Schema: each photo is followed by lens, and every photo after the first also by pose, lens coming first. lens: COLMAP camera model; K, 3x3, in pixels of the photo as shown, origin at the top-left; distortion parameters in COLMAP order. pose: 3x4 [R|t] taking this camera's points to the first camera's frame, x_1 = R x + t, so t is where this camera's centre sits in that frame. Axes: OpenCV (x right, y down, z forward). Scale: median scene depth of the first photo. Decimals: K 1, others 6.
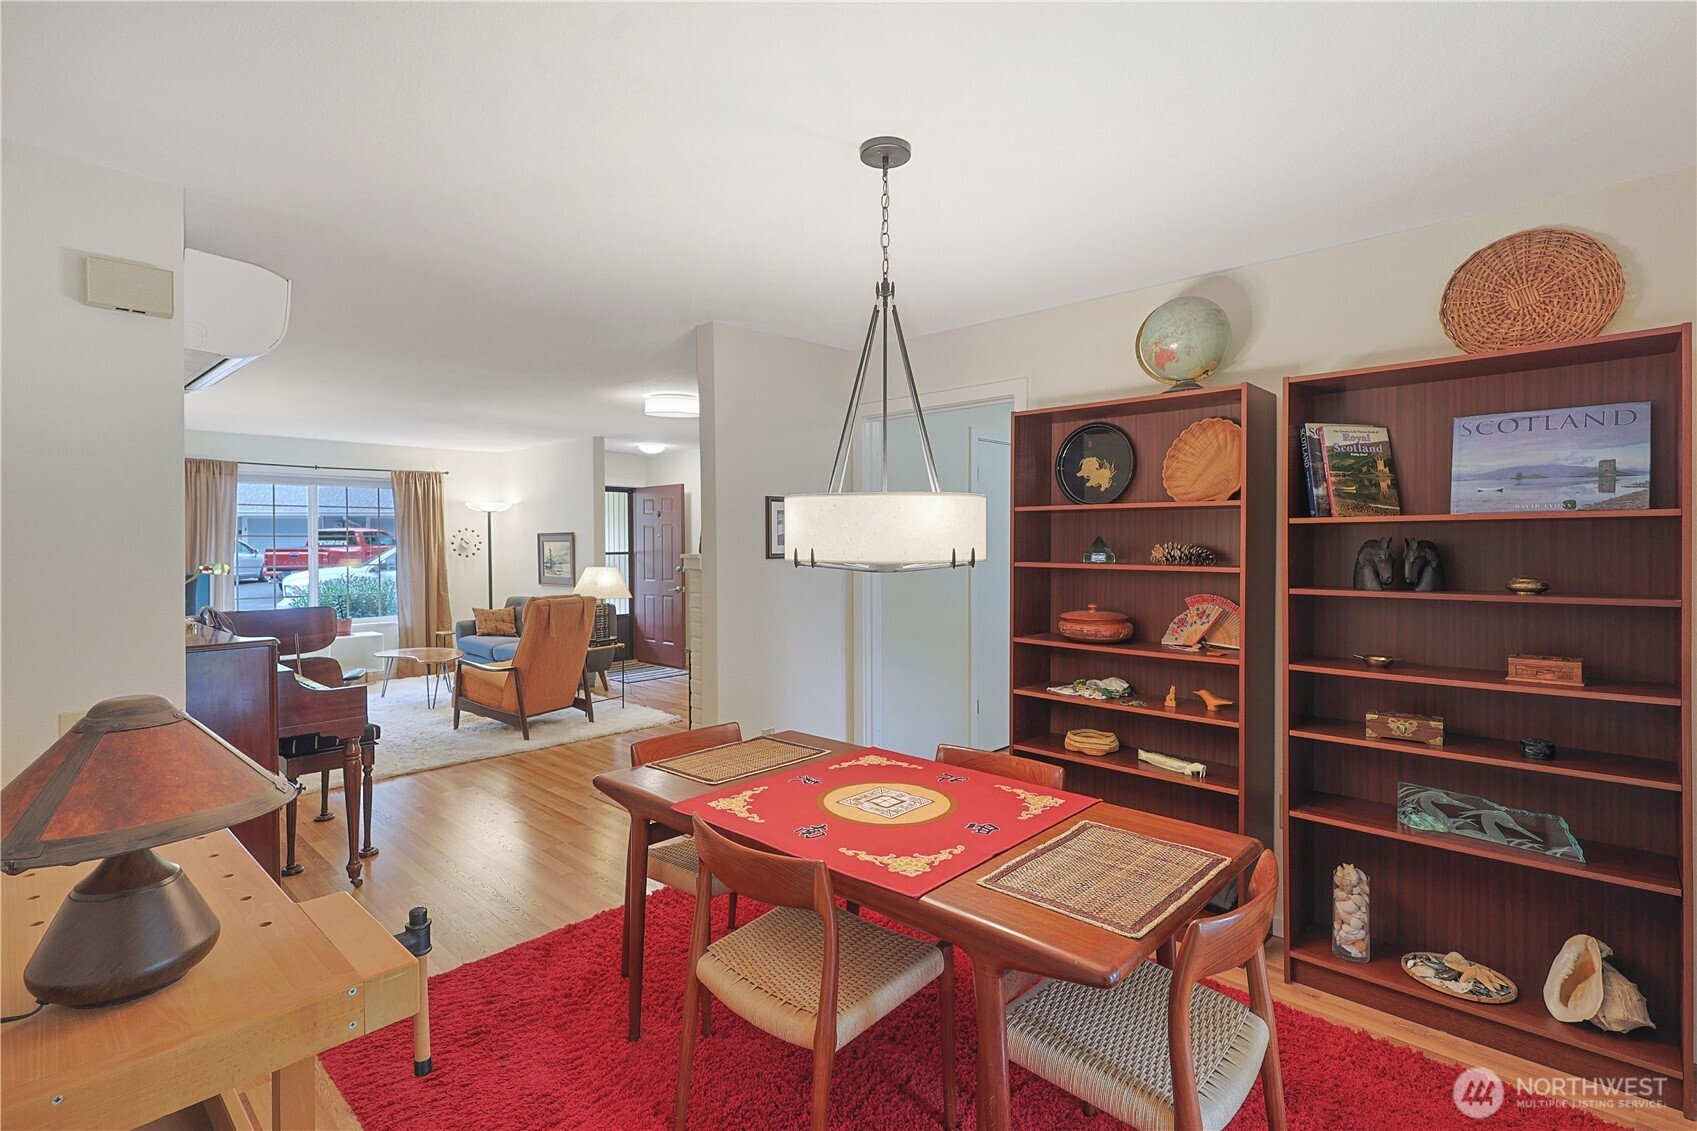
lens RADIAL K [[819.6, 0, 846.8], [0, 819.6, 552.3], [0, 0, 1]] dist [-0.002169, -0.000120]
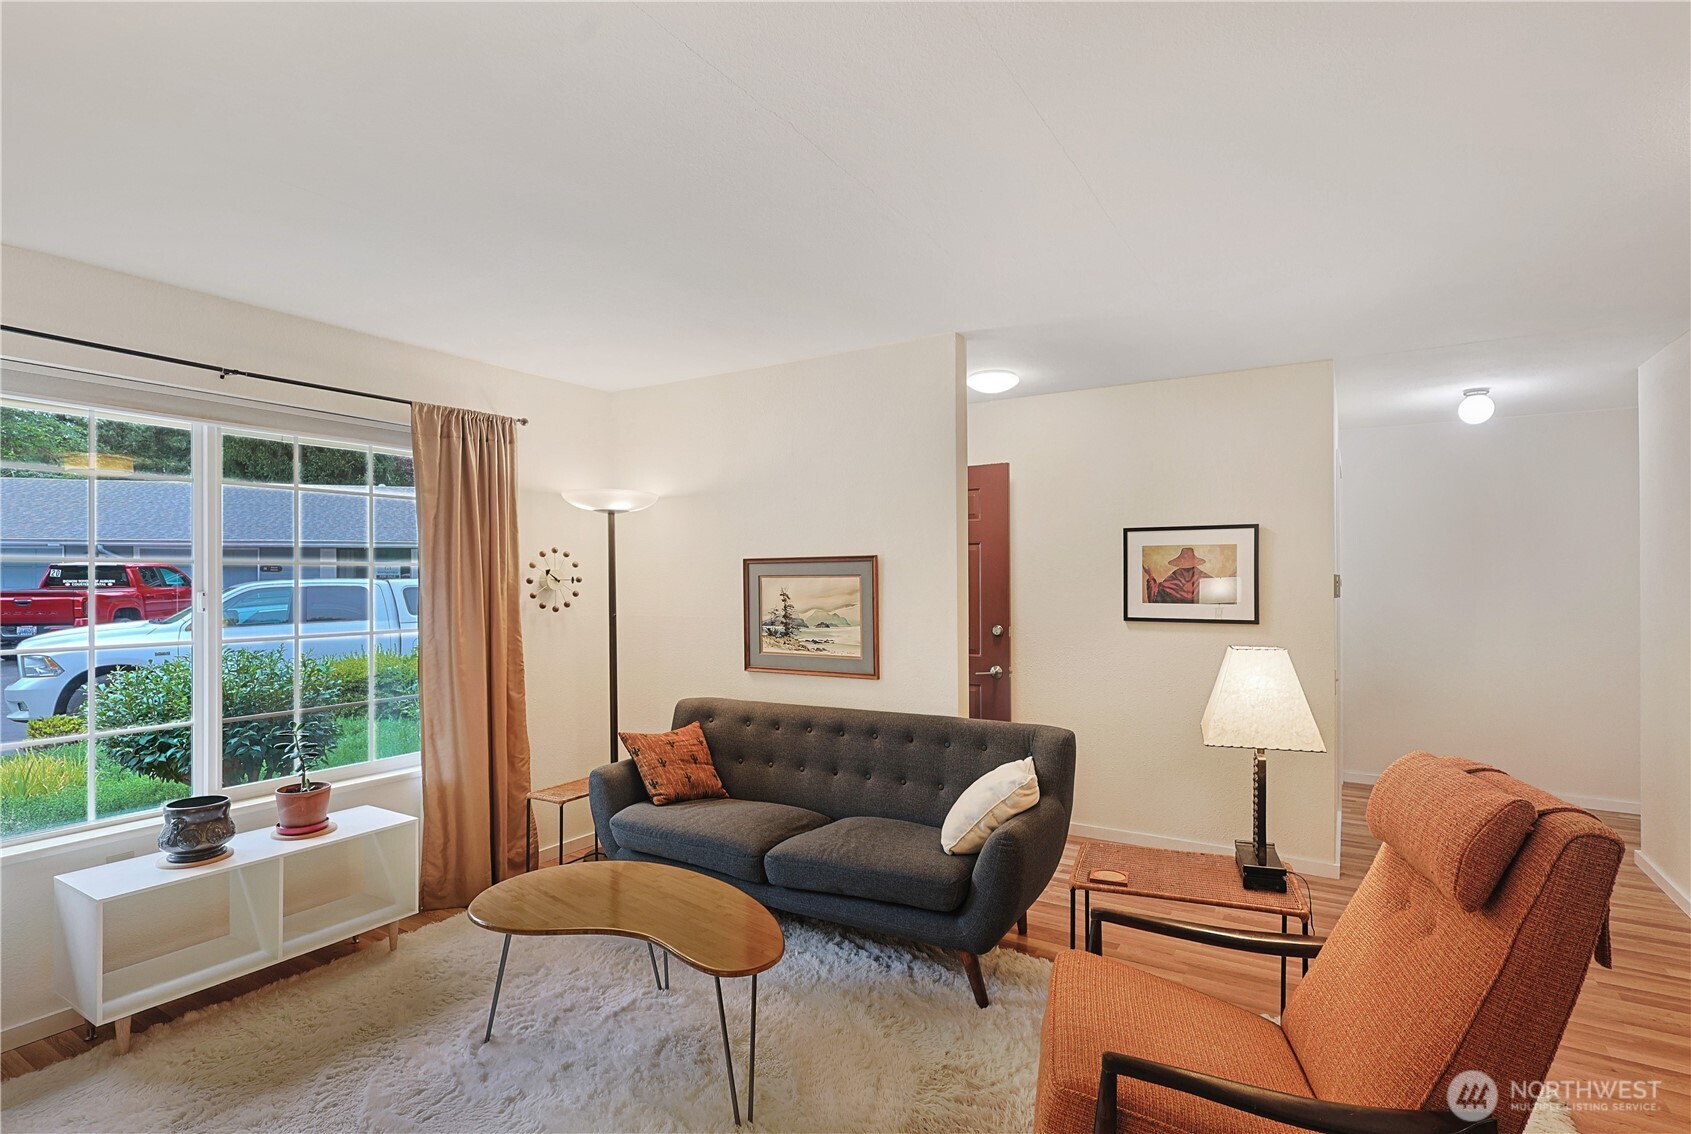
lens RADIAL K [[816.7, 0, 847.2], [0, 816.7, 572.2], [0, 0, 1]] dist [-0.002169, -0.000120]
pose [[0.975113, -0.001614, 0.221701, -0.425604], [0.006352, 0.999766, -0.020660, -0.005827], [-0.221616, 0.021554, 0.974896, 0.546894]]
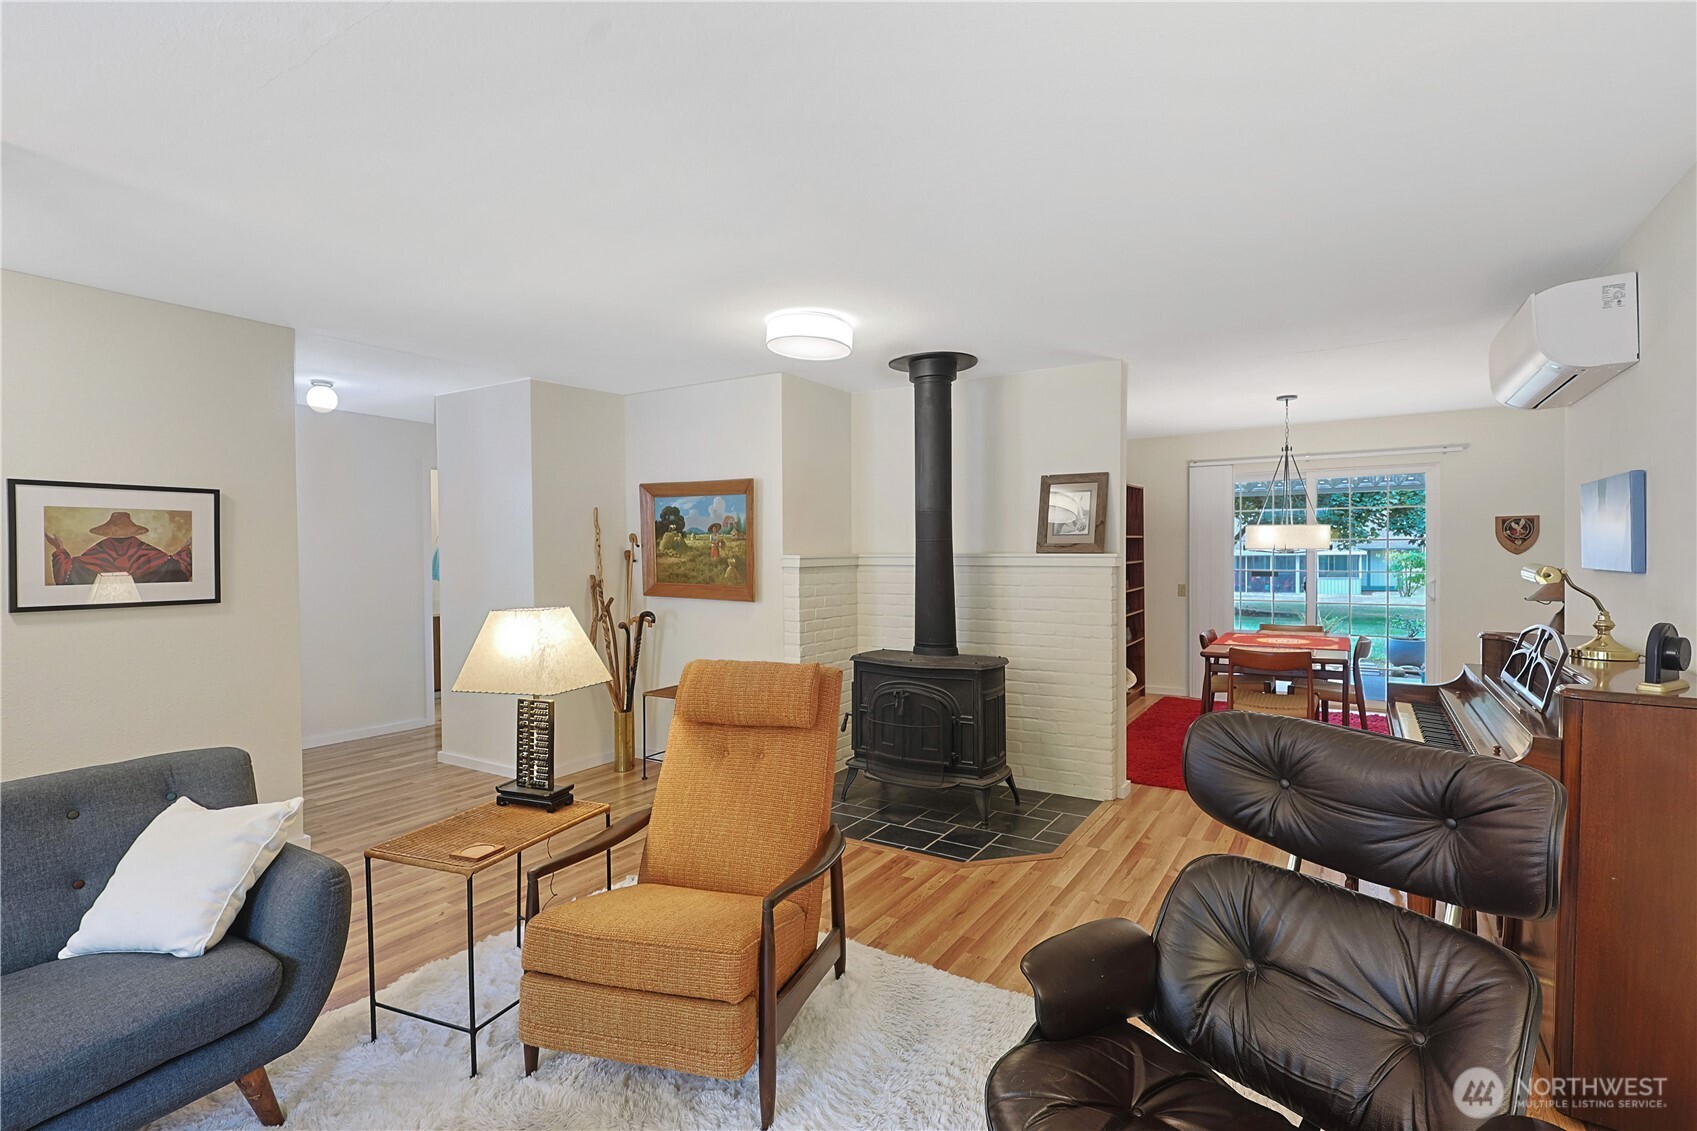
lens RADIAL K [[786.6, 0, 850.3], [0, 786.6, 560.3], [0, 0, 1]] dist [0.002569, 0.000242]
pose [[-0.190491, -0.014424, 0.981583, -0.581629], [0.019077, 0.999649, 0.018391, -0.007311], [-0.981504, 0.022229, -0.190149, 0.758976]]
